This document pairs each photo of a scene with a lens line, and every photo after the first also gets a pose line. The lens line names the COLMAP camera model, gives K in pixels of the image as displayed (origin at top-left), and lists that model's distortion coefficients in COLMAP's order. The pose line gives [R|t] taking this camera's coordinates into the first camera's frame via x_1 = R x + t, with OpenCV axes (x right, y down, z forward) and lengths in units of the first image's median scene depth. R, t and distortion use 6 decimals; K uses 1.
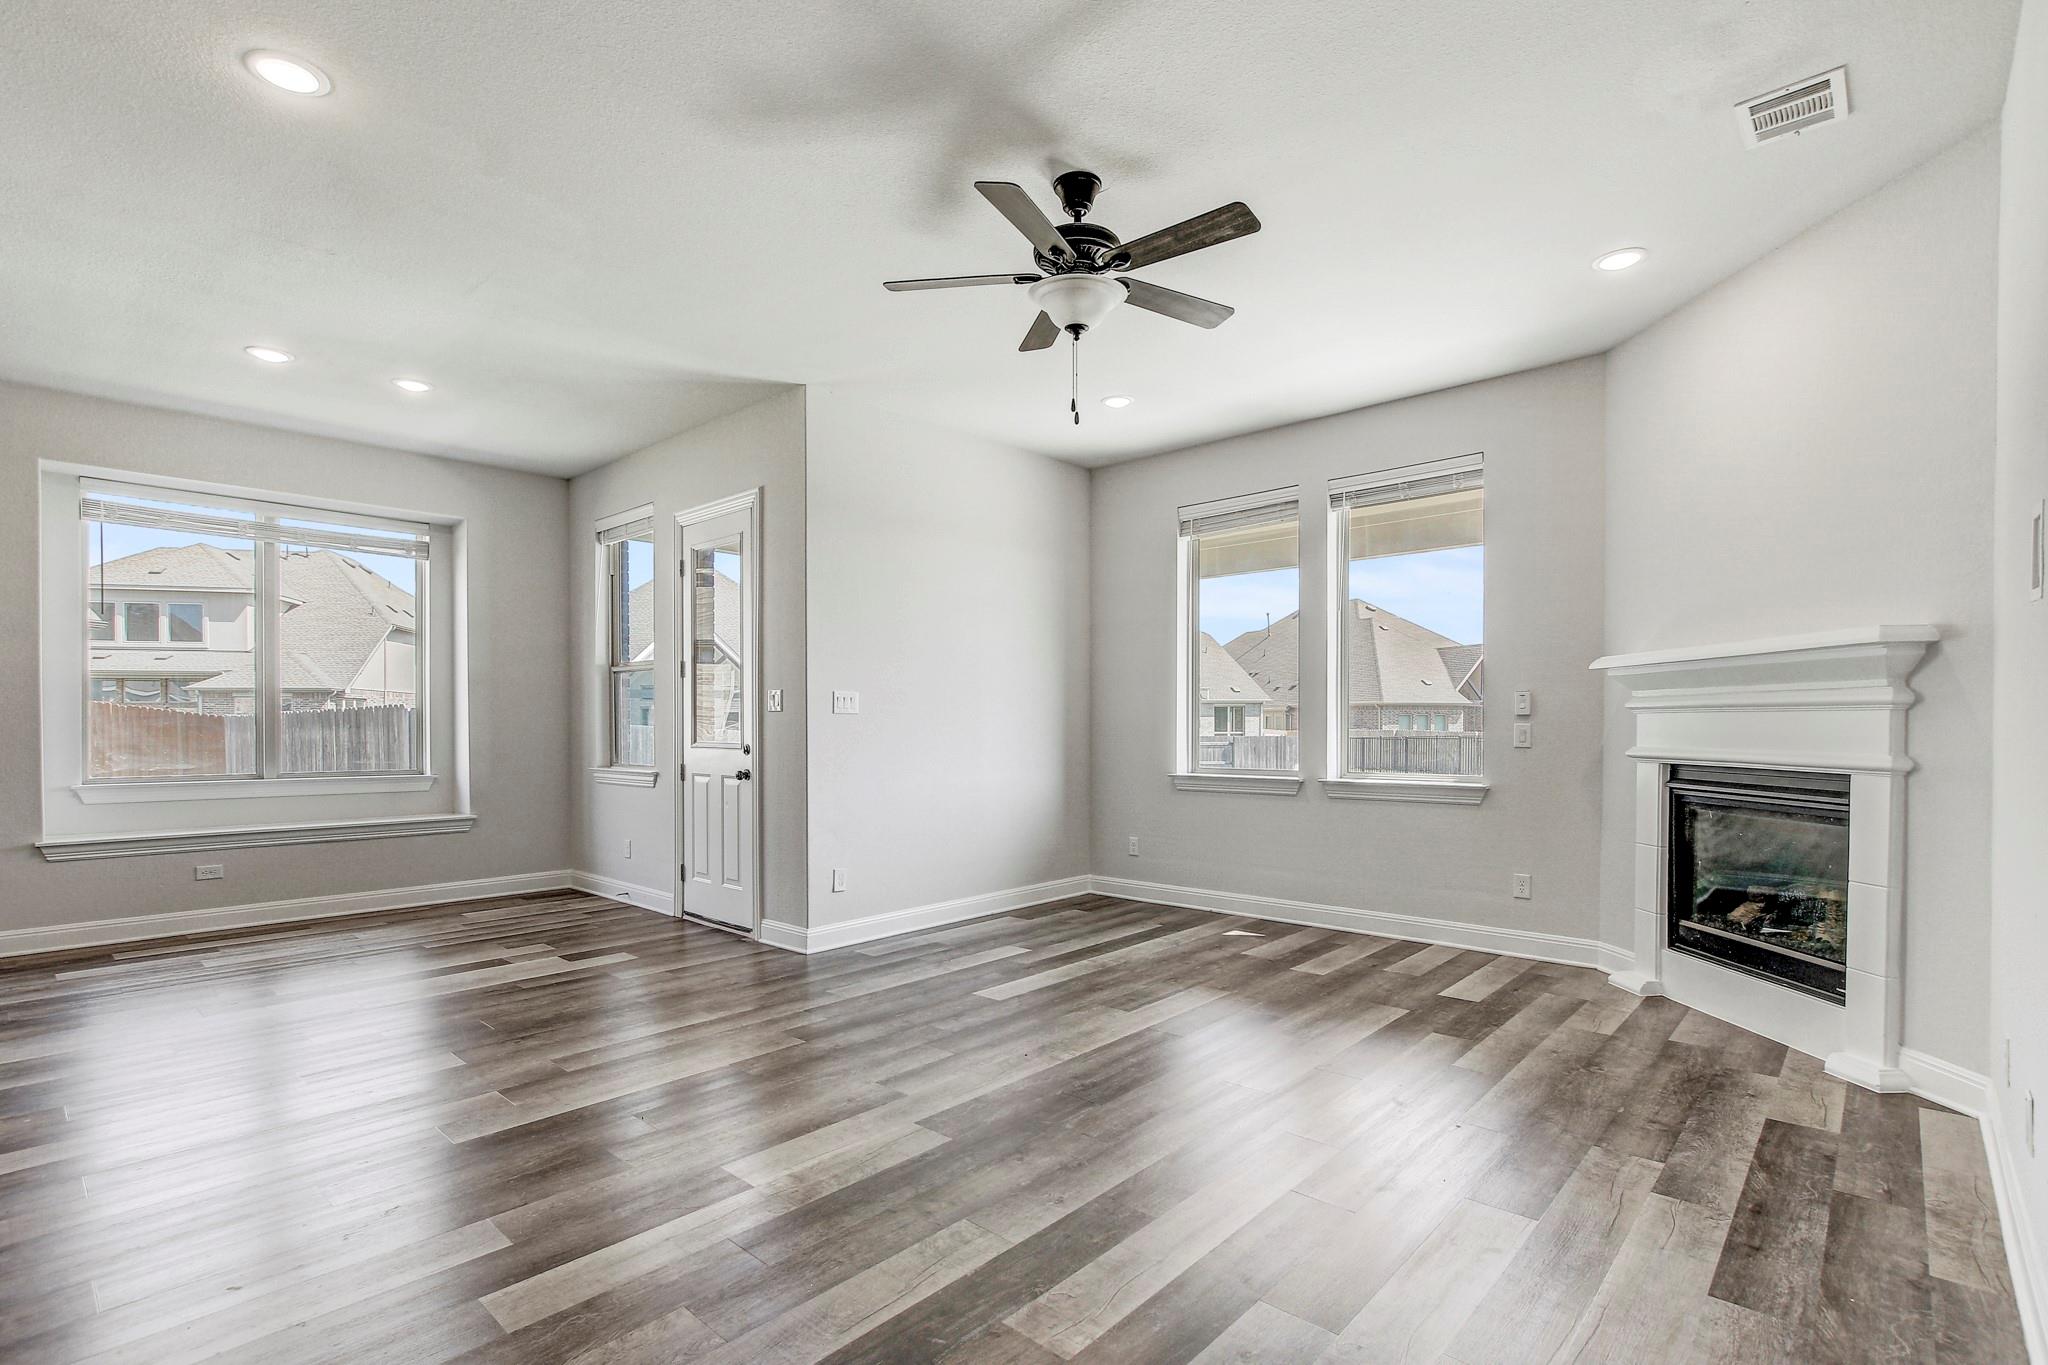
lens RADIAL K [[961.1, 0, 1029.0], [0, 961.1, 735.7], [0, 0, 1]] dist [-0.018232, 0.000474]
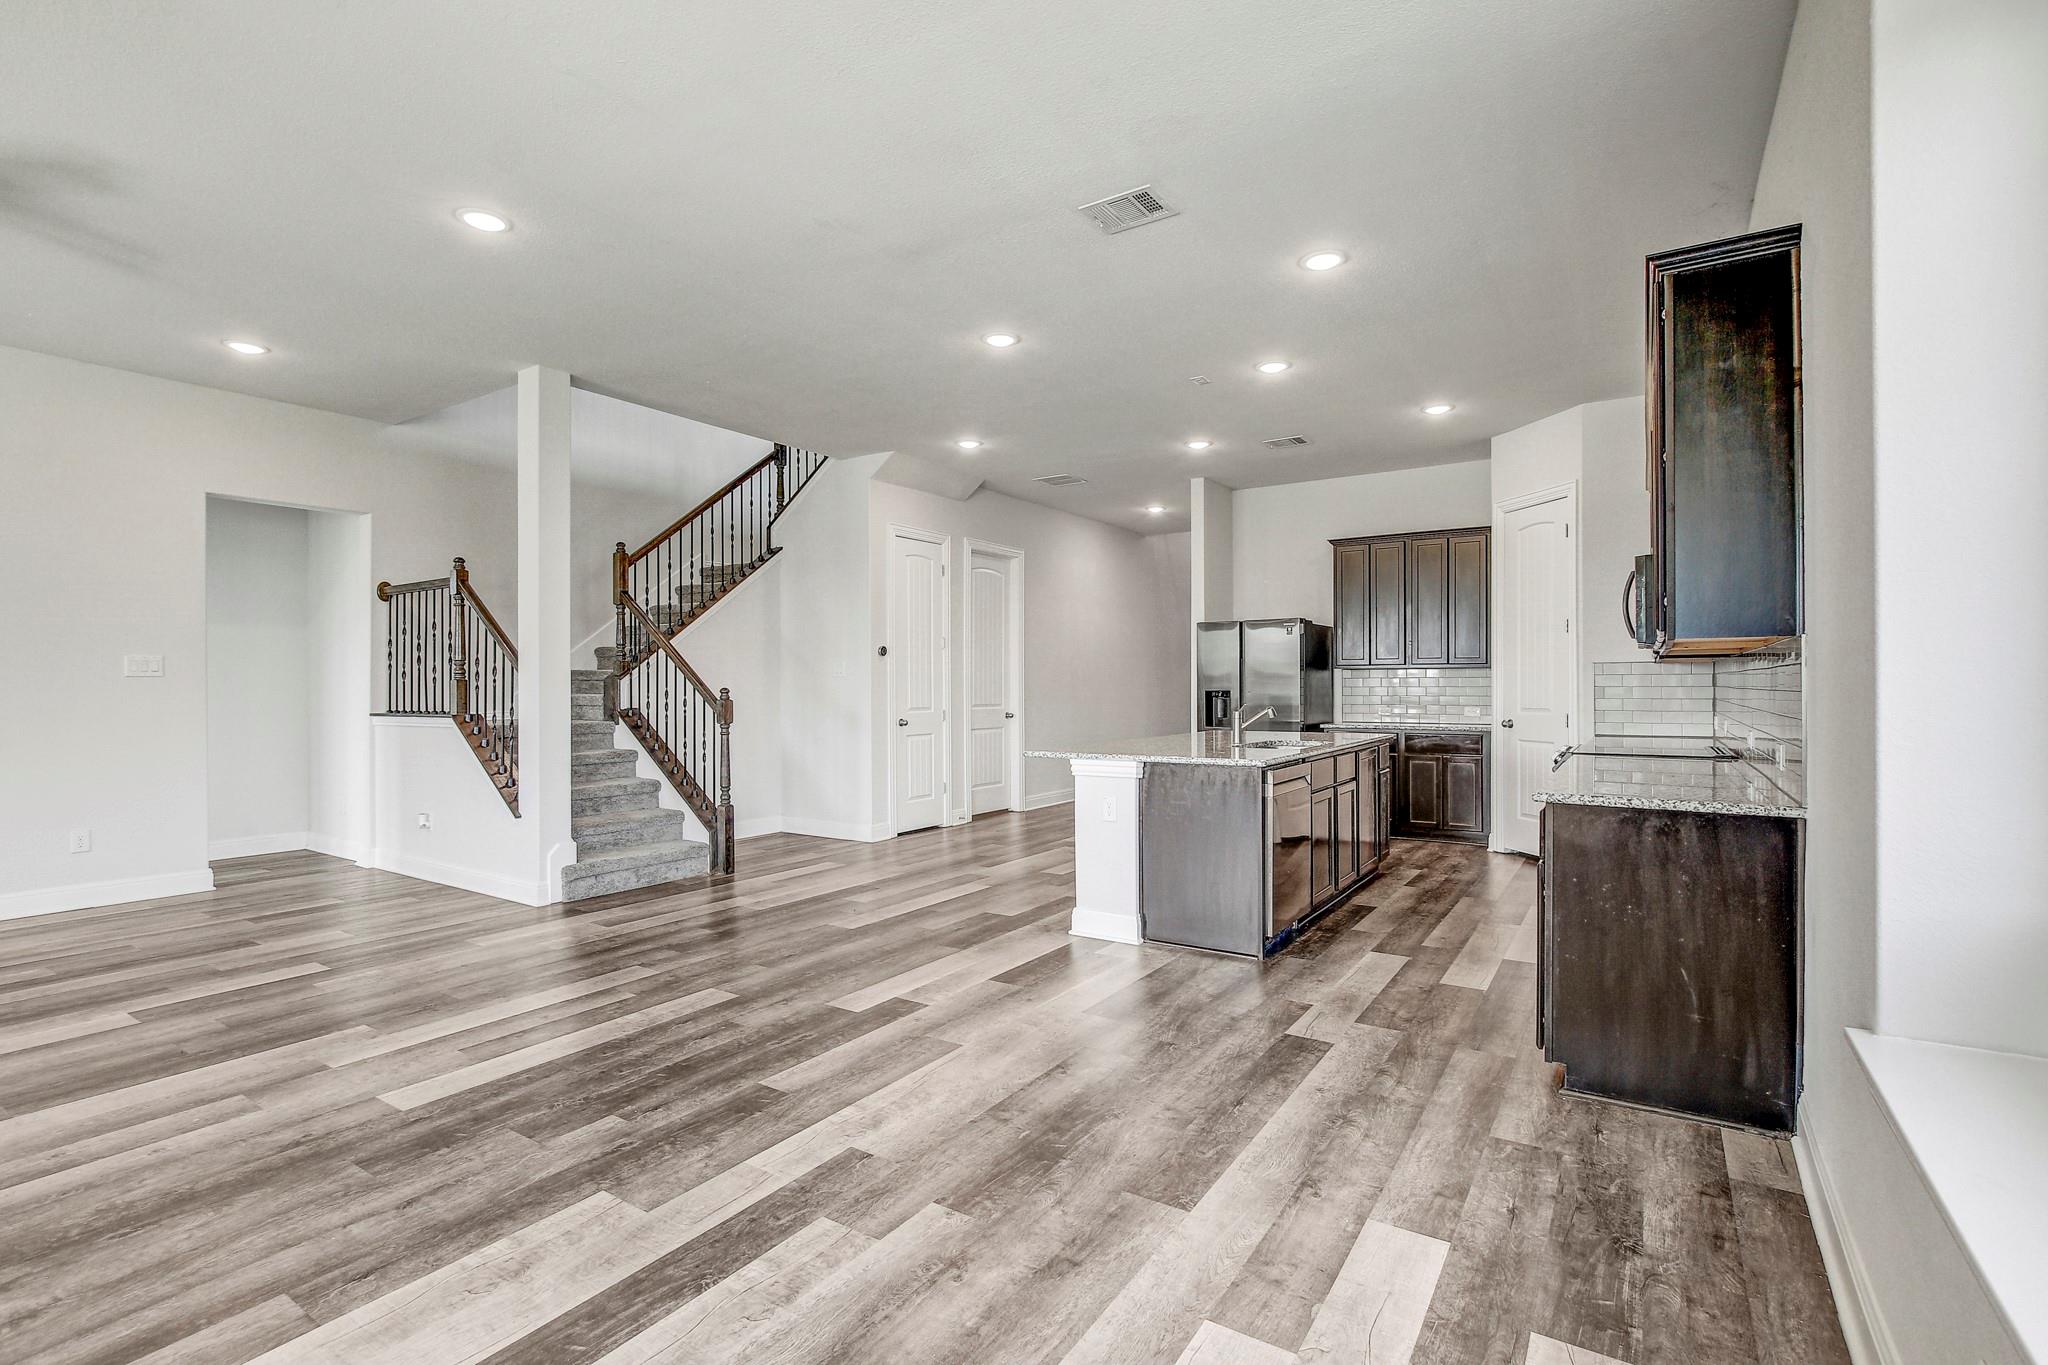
lens RADIAL K [[942.2, 0, 1022.9], [0, 942.2, 688.4], [0, 0, 1]] dist [-0.011771, 0.000940]
pose [[-0.988115, 0.006265, -0.153590, -0.828623], [0.003543, 0.999832, 0.017990, -0.018347], [0.153676, 0.017232, -0.987971, 1.524948]]
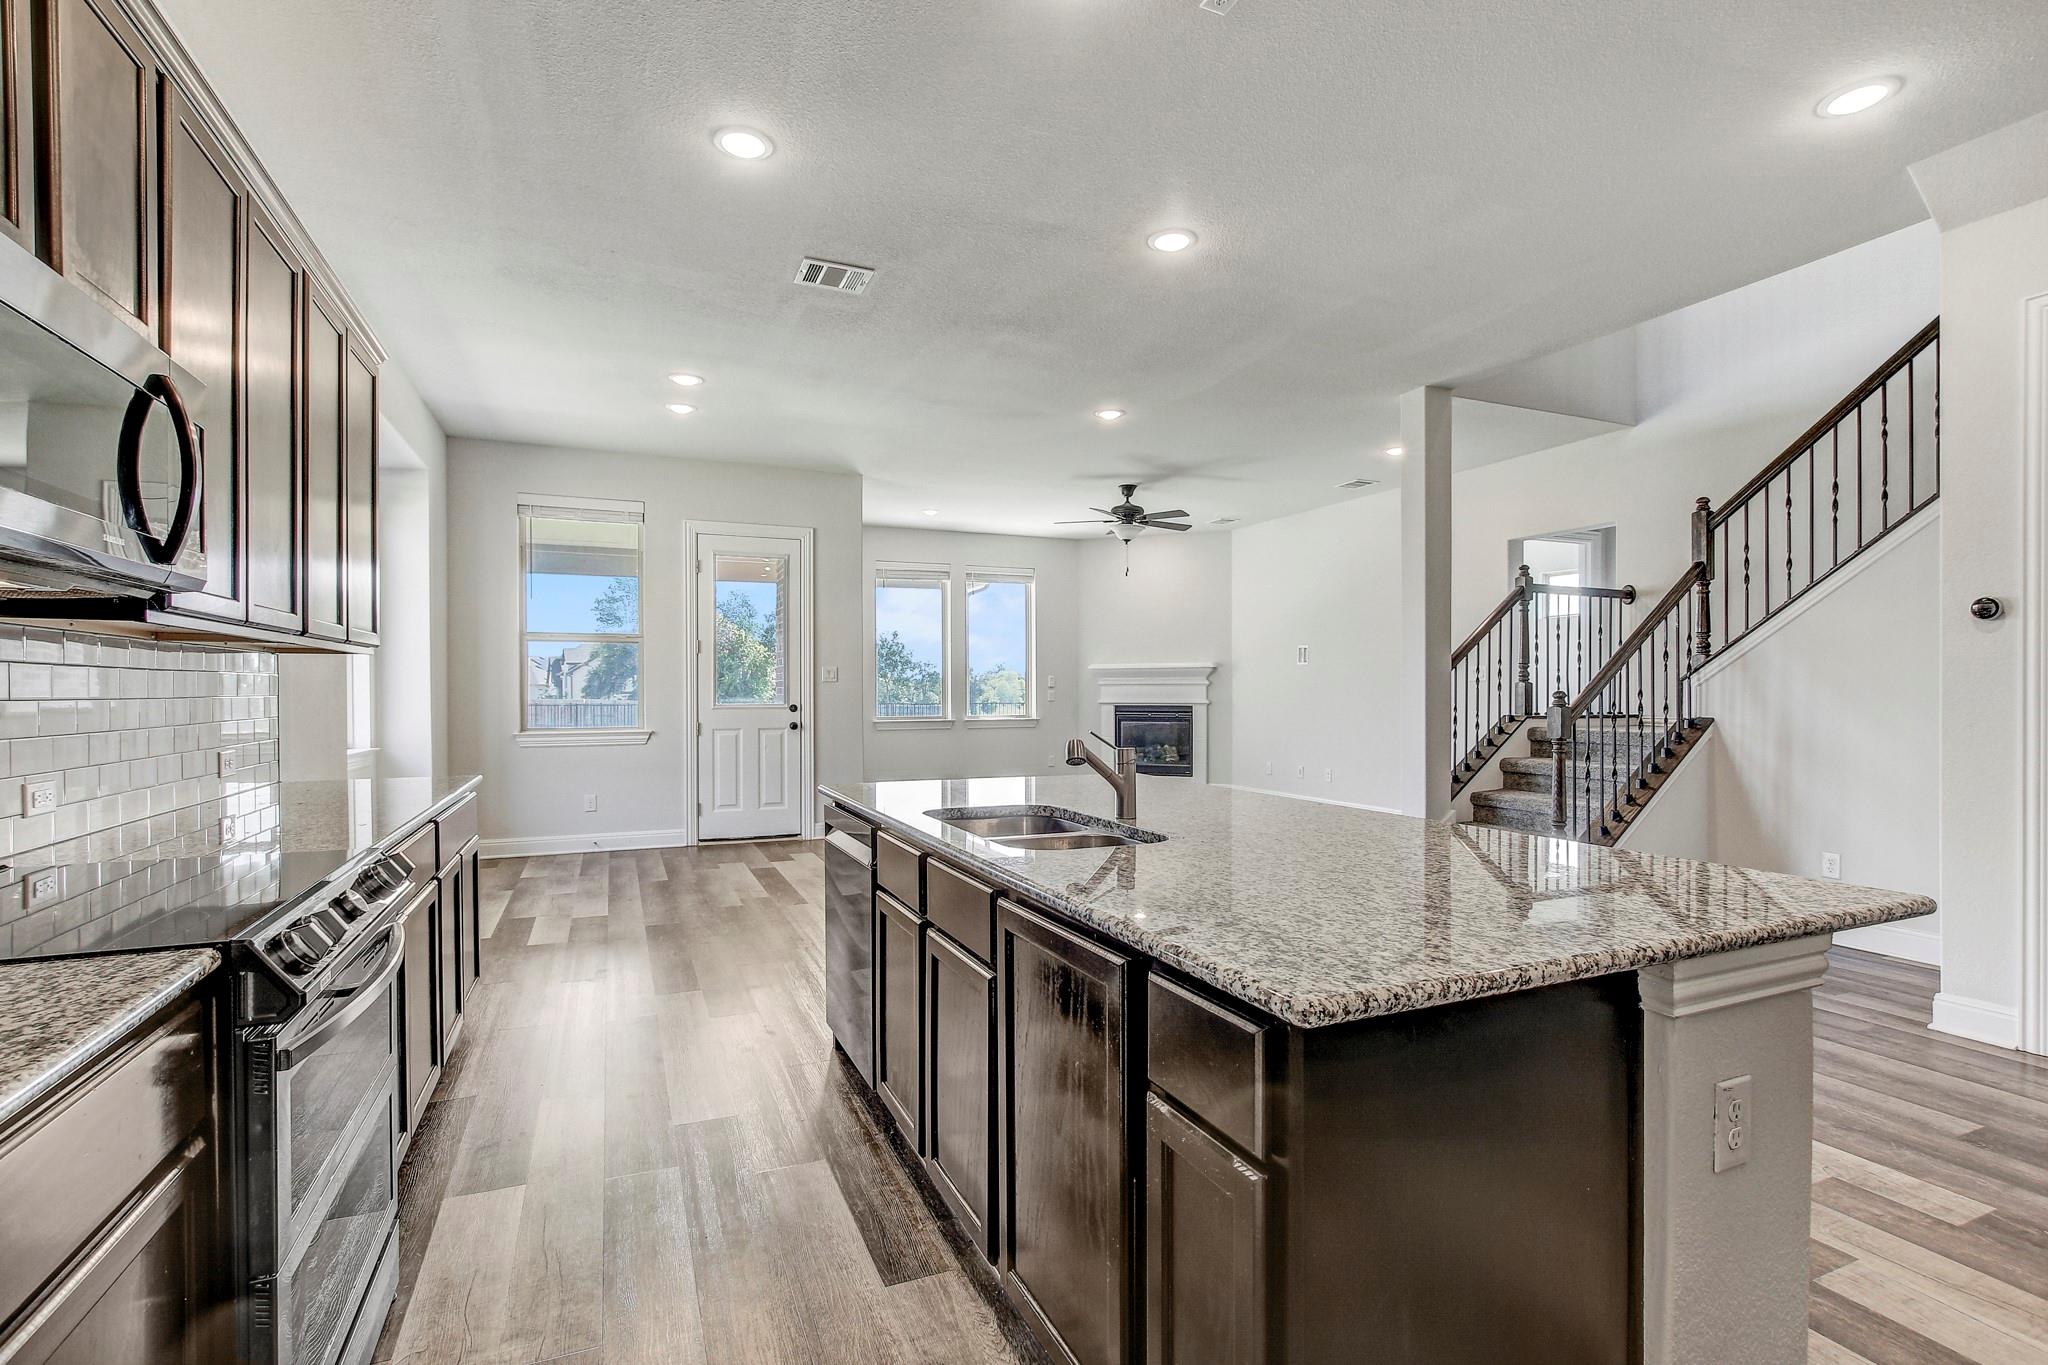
lens RADIAL K [[940.2, 0, 1022.1], [0, 940.2, 691.9], [0, 0, 1]] dist [-0.030990, 0.000385]
pose [[0.411398, 0.000641, 0.911456, -1.840698], [0.013071, 0.999893, -0.006603, 0.005234], [-0.911362, 0.014630, 0.411345, 0.152236]]
